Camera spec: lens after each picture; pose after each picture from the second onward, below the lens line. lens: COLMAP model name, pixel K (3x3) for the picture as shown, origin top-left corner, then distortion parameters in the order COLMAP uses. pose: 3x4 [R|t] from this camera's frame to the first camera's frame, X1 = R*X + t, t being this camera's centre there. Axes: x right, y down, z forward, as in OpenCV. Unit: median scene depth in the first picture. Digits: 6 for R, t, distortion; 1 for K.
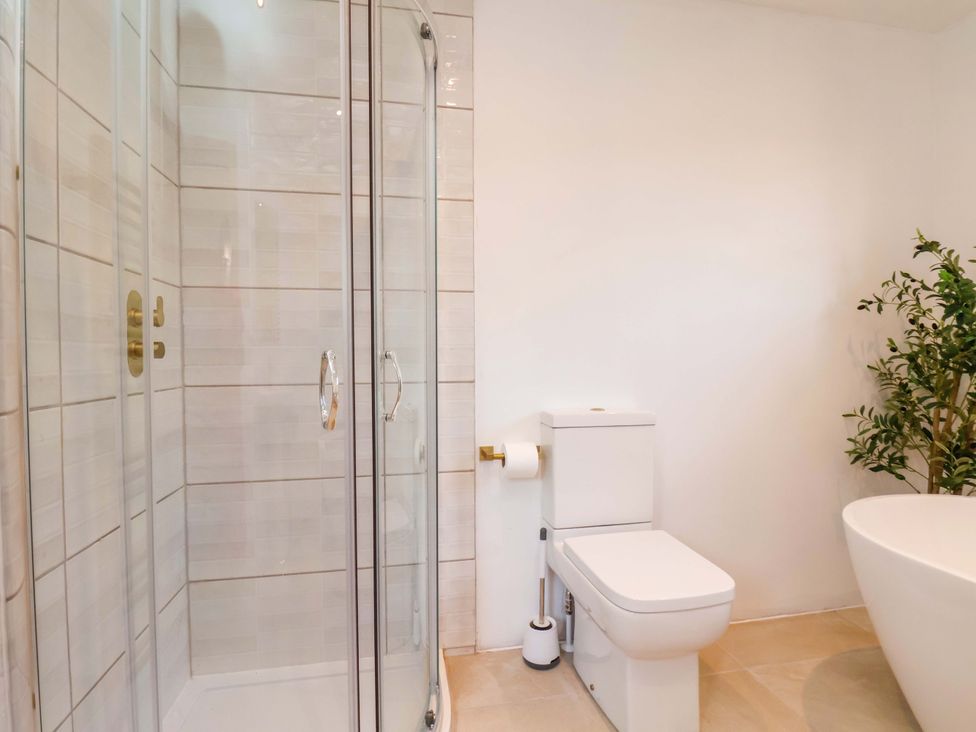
lens RADIAL K [[517.0, 0, 482.5], [0, 517.0, 367.8], [0, 0, 1]] dist [0.001976, -0.012058]
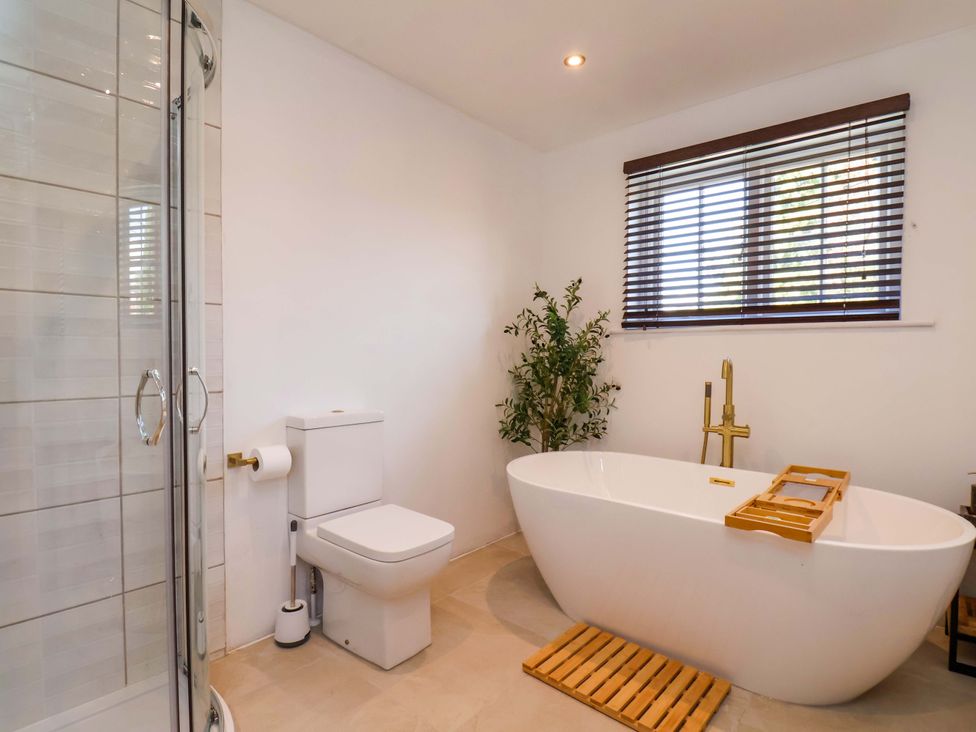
lens RADIAL K [[517.0, 0, 489.8], [0, 517.0, 362.4], [0, 0, 1]] dist [0.001976, -0.012058]
pose [[0.785612, -0.001783, 0.618717, -0.235355], [0.007745, 0.999946, -0.006952, -0.020263], [-0.618671, 0.010254, 0.785583, -0.139864]]
